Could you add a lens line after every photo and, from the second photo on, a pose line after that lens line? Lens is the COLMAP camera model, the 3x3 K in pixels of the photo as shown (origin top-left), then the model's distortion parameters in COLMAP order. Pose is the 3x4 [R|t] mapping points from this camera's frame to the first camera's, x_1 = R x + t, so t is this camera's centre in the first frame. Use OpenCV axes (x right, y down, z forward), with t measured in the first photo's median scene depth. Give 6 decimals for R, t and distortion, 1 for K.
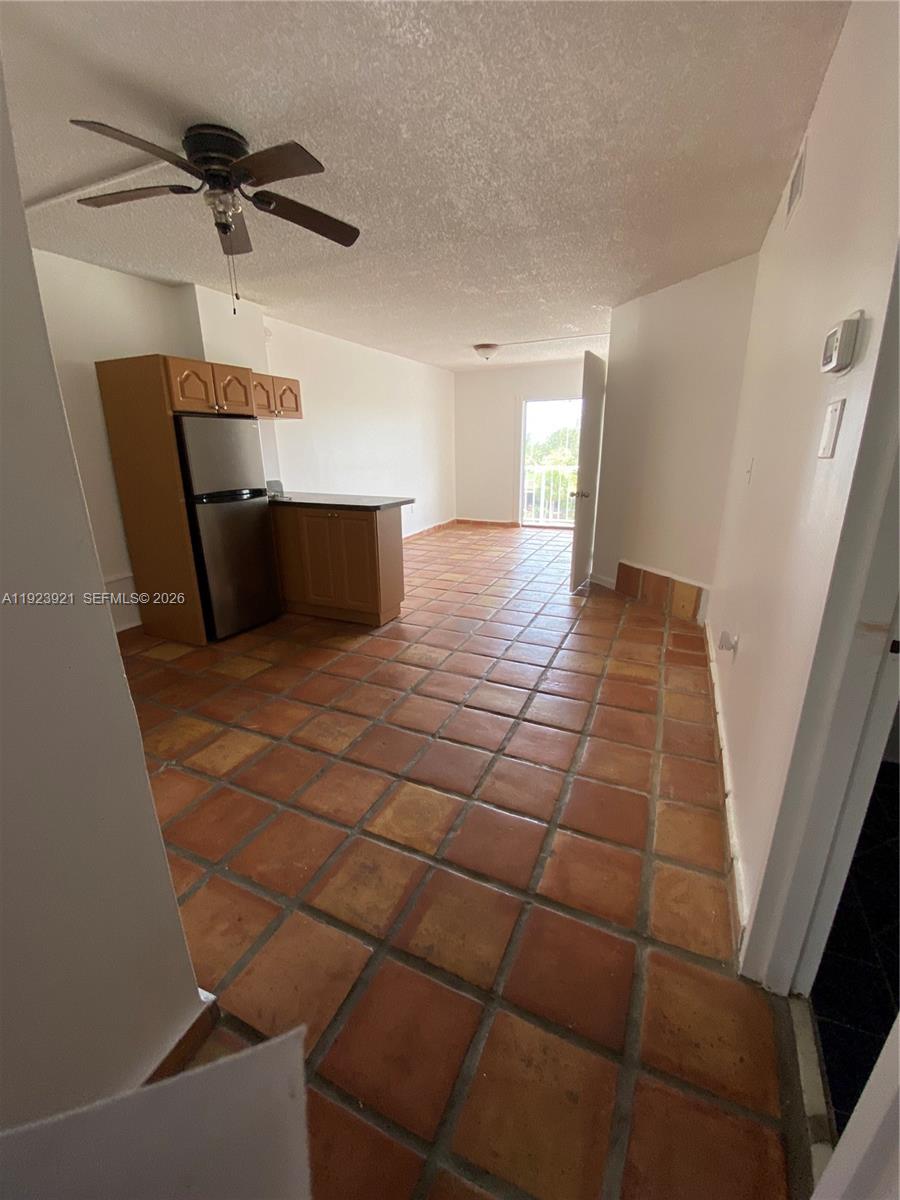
lens RADIAL K [[478.8, 0, 453.5], [0, 478.8, 594.3], [0, 0, 1]] dist [-0.003202, -0.012079]
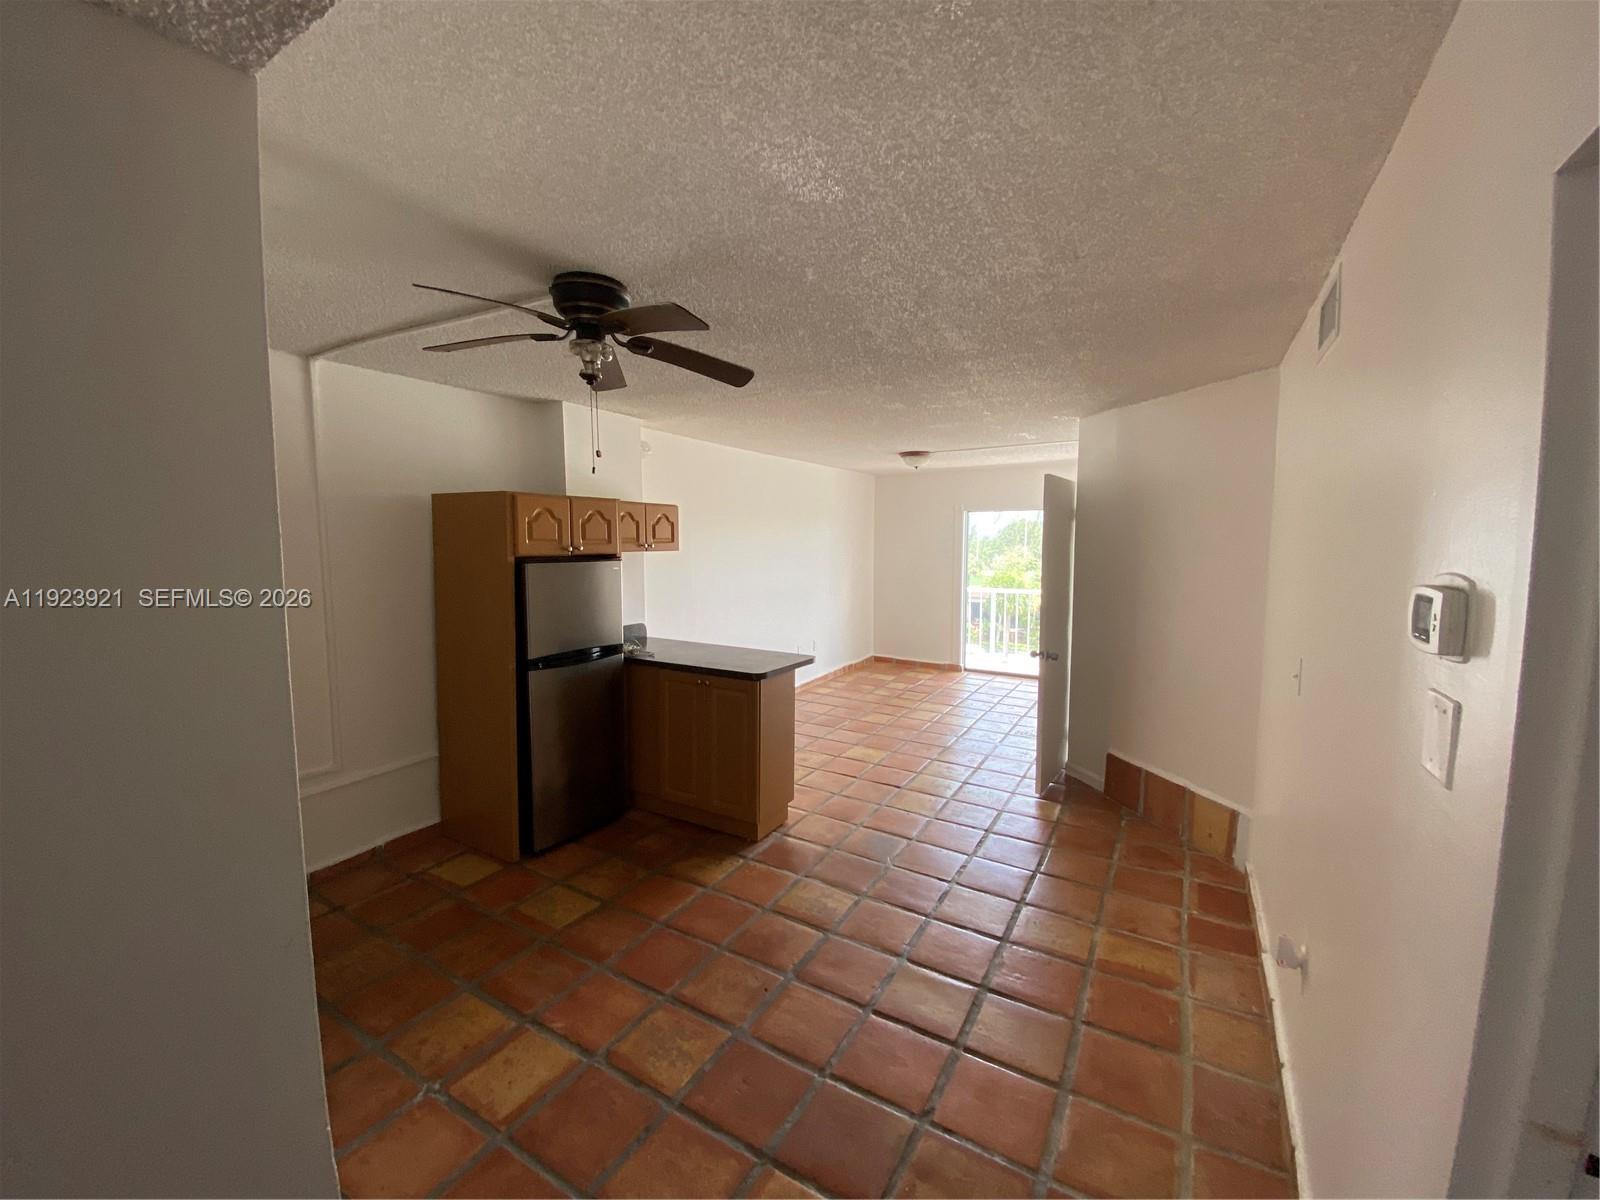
lens RADIAL K [[638.4, 0, 809.7], [0, 638.4, 592.1], [0, 0, 1]] dist [-0.003202, -0.012079]
pose [[0.994622, 0.021720, -0.101267, 0.011495], [-0.042896, 0.976348, -0.211909, -0.124067], [0.094269, 0.215113, 0.972029, 0.022259]]
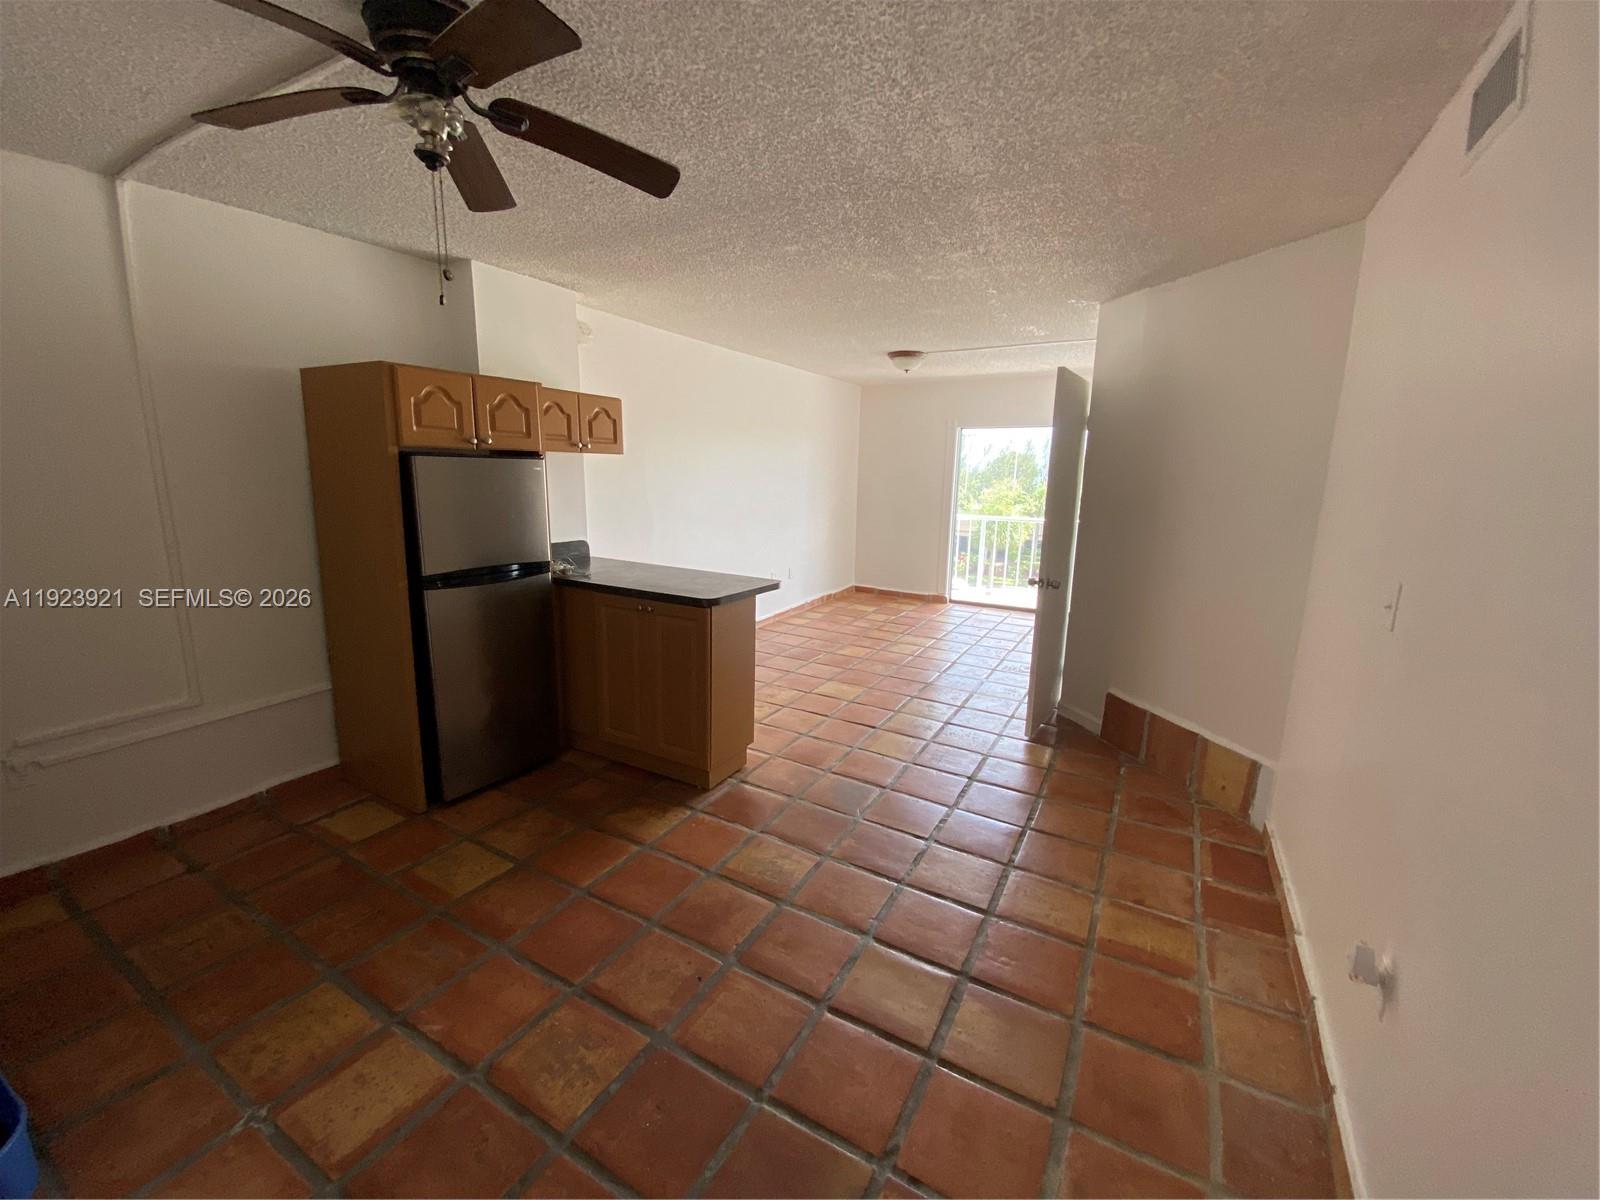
lens RADIAL K [[638.4, 0, 811.6], [0, 638.4, 591.3], [0, 0, 1]] dist [-0.003202, -0.012079]
pose [[0.996254, 0.047374, -0.072339, 0.030222], [-0.055136, 0.992469, -0.109389, -0.133293], [0.066612, 0.112968, 0.991363, 0.221513]]
